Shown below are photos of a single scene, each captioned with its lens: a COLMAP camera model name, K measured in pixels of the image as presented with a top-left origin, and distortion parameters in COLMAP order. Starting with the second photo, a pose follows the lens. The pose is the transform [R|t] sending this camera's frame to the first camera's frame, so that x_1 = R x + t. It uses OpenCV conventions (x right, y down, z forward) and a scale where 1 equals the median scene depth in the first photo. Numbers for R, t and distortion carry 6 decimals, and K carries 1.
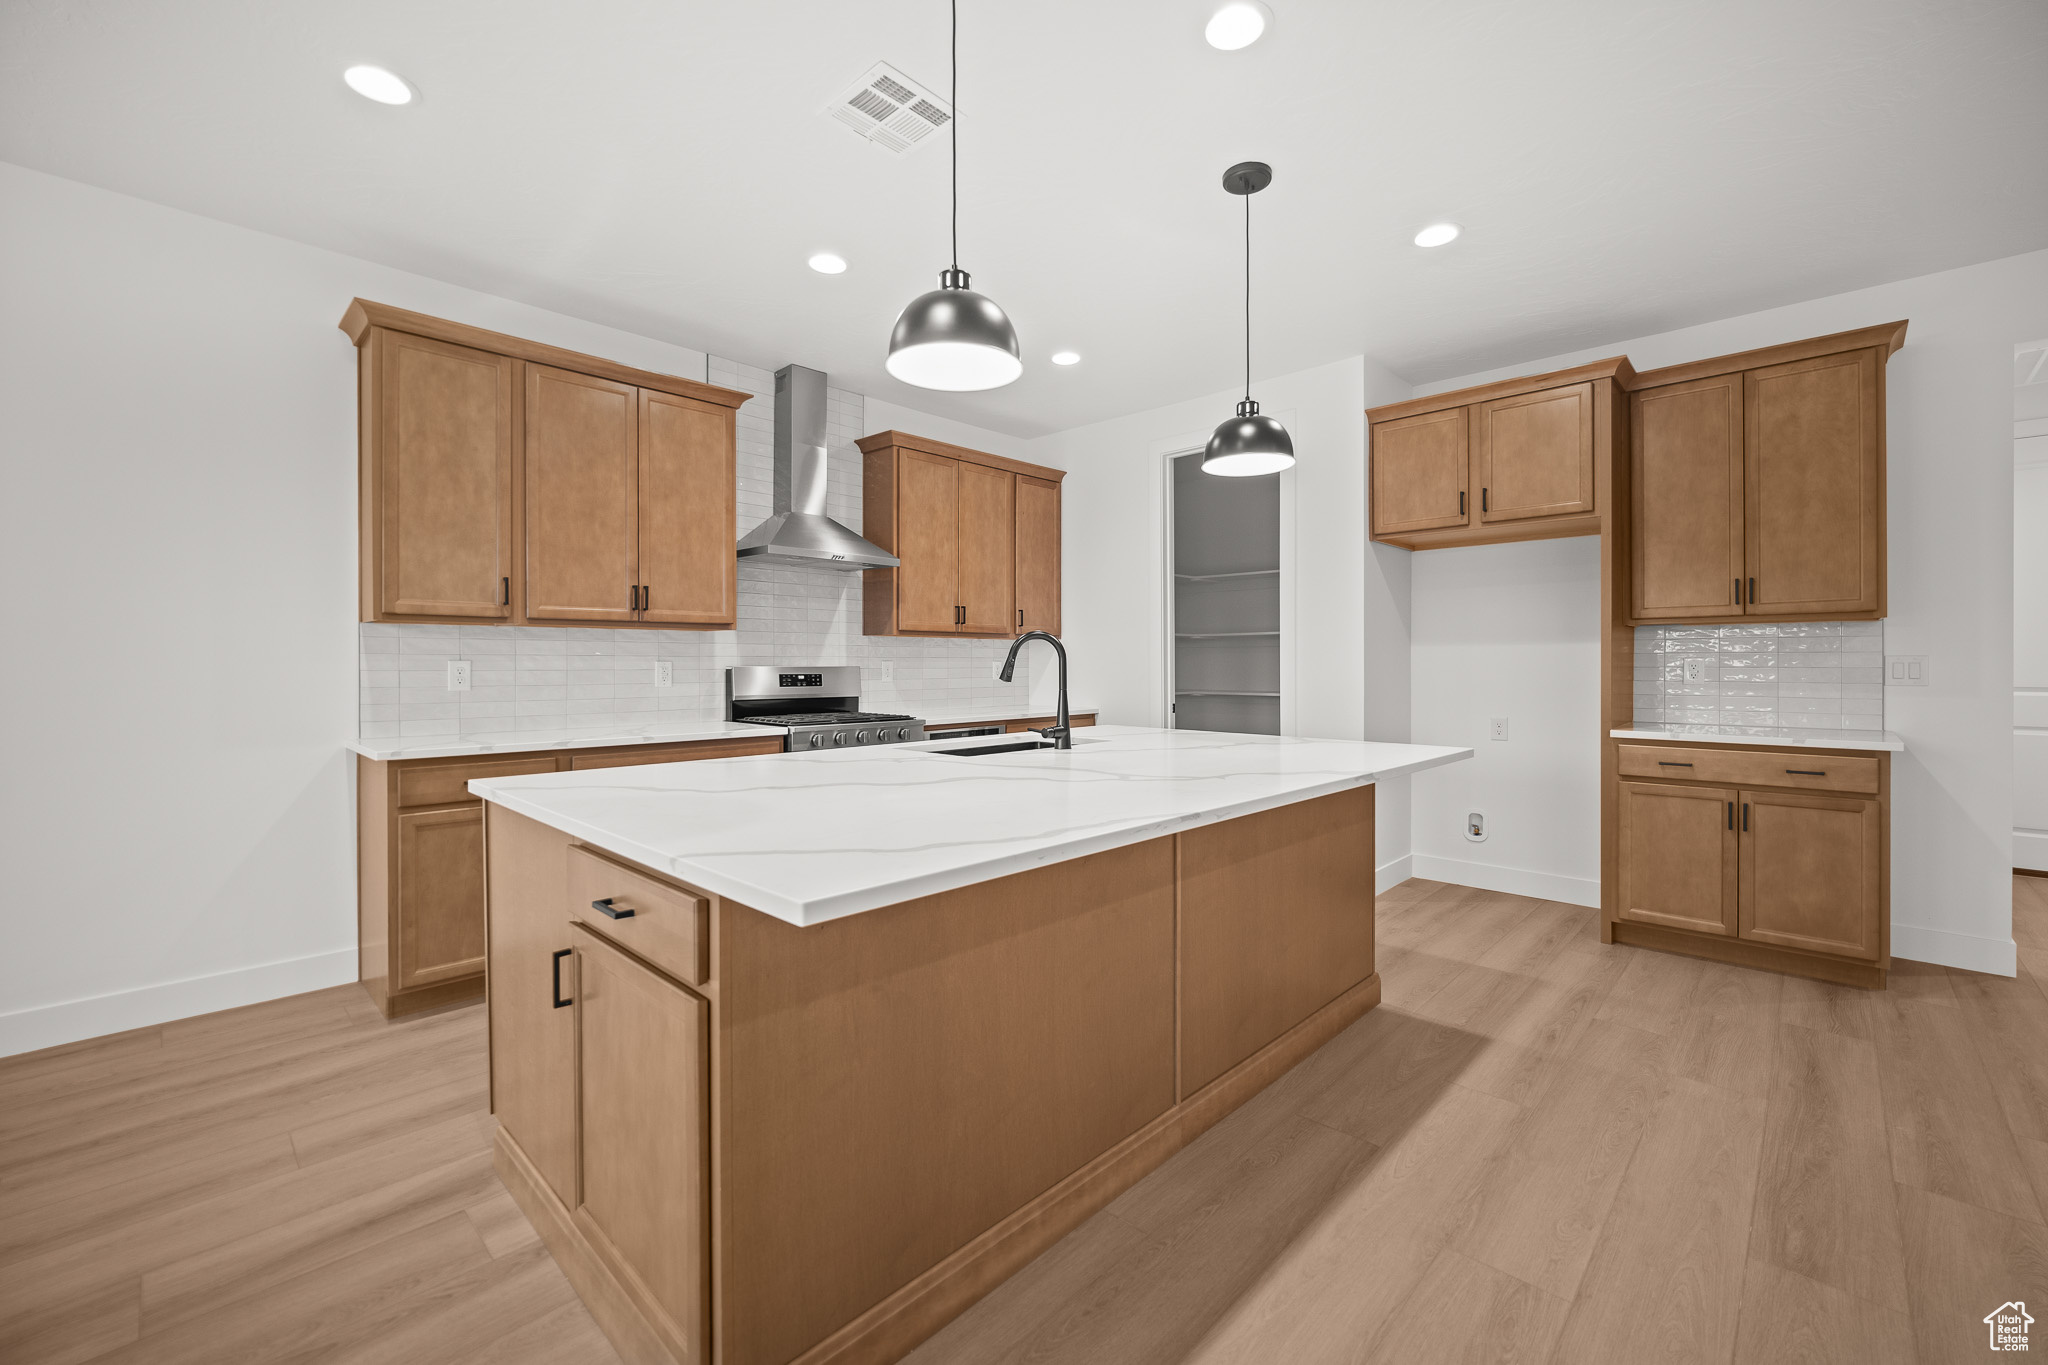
lens RADIAL K [[838.5, 0, 1024.7], [0, 838.5, 668.1], [0, 0, 1]] dist [-0.017187, -0.000308]
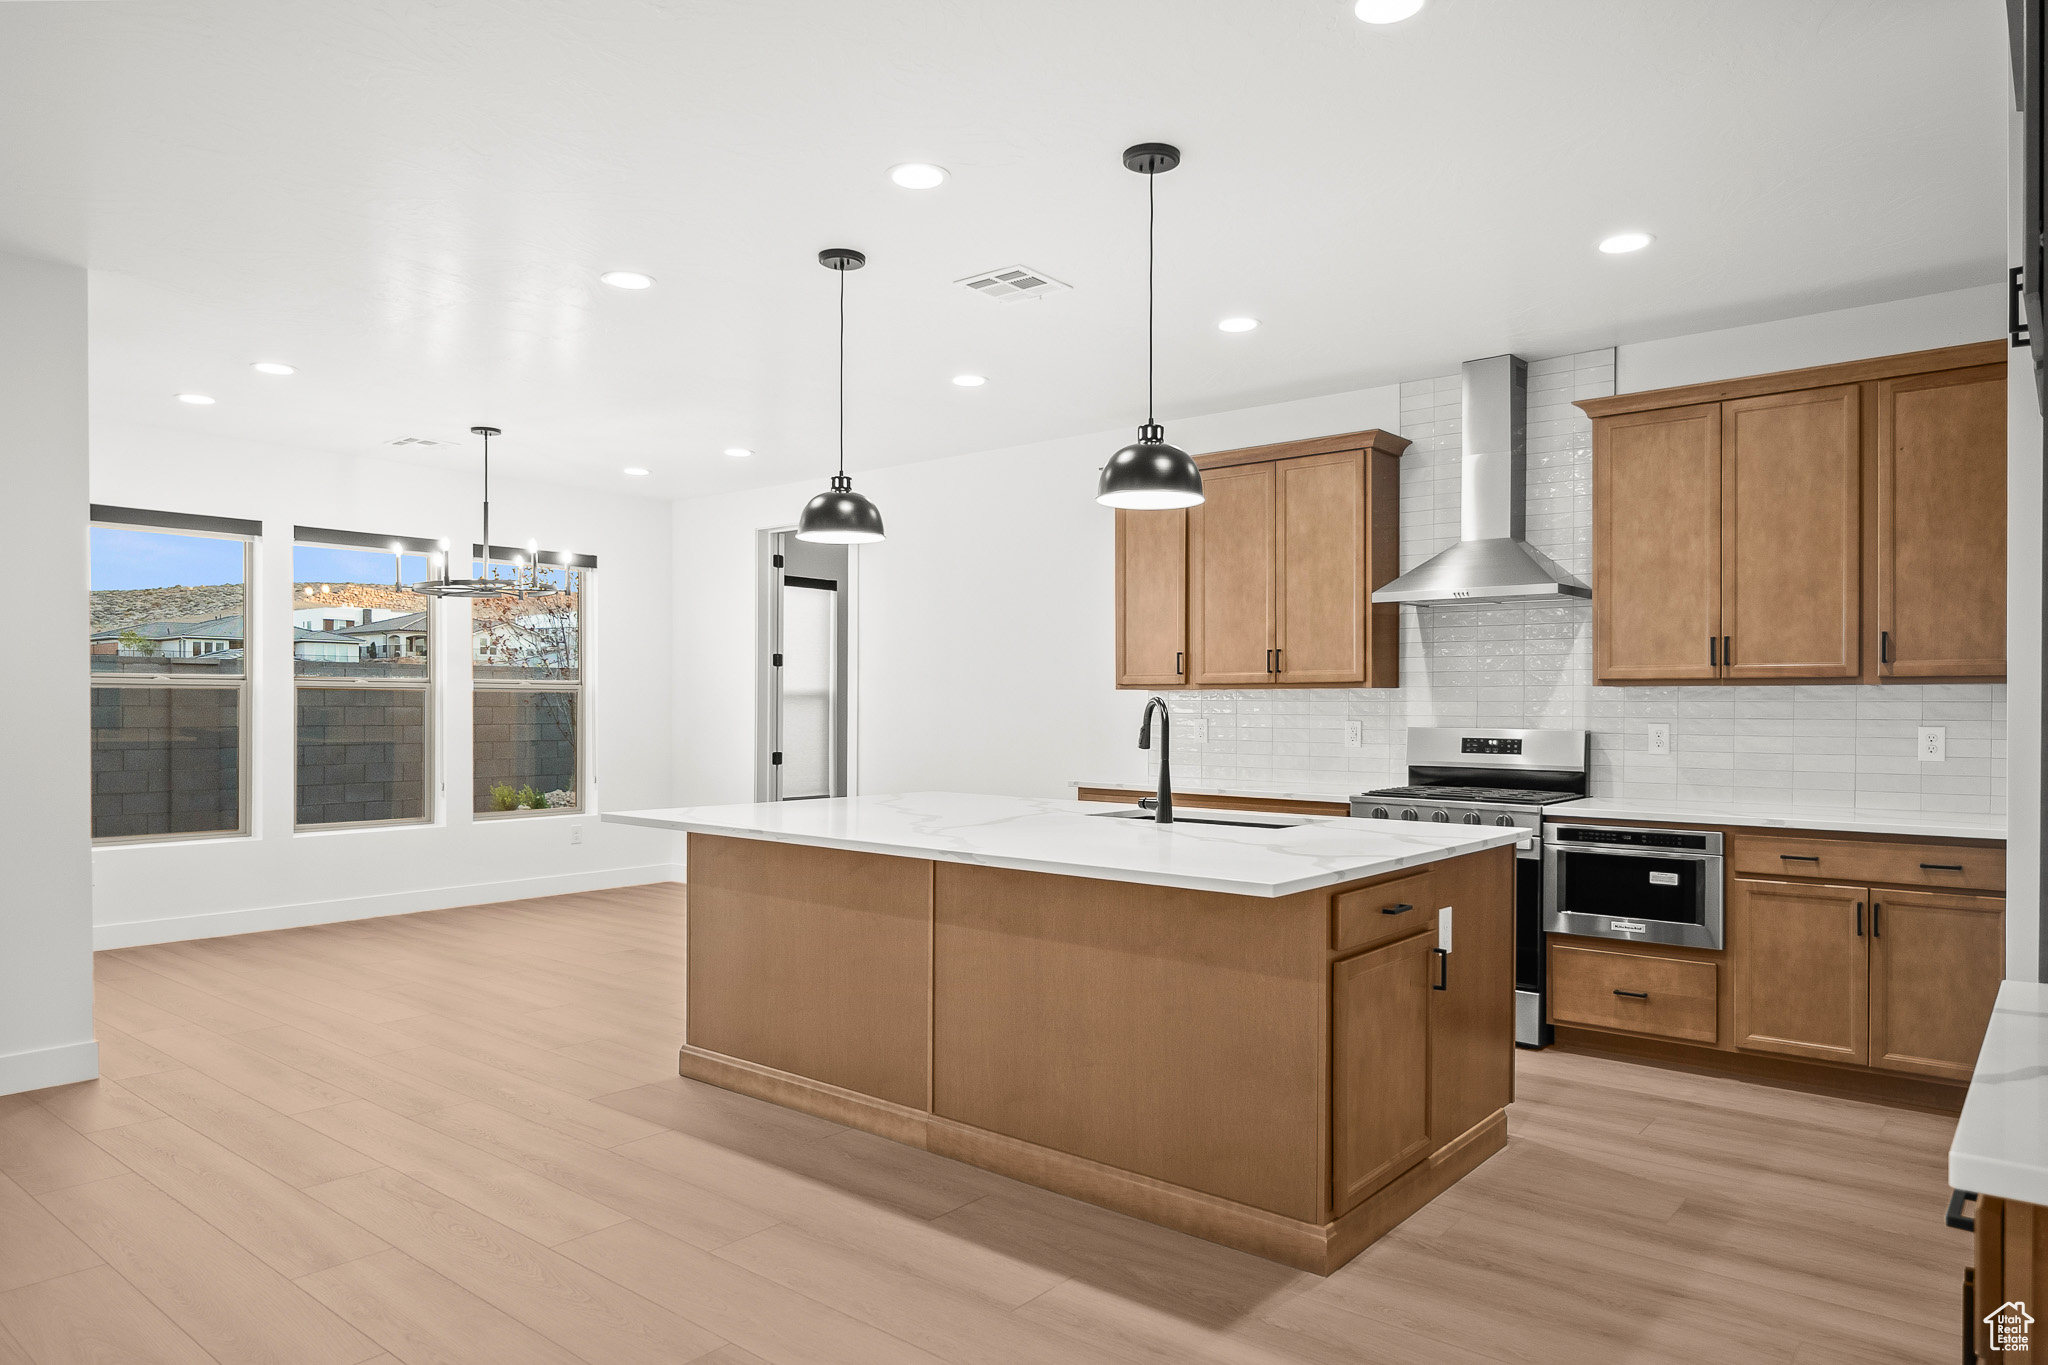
lens RADIAL K [[1281.1, 0, 1024.7], [0, 1281.1, 695.7], [0, 0, 1]] dist [0.001170, -0.001515]
pose [[0.076920, -0.005194, -0.997024, 1.058089], [-0.006821, 0.999960, -0.005735, -0.027200], [0.997014, 0.007242, 0.076882, 0.528044]]
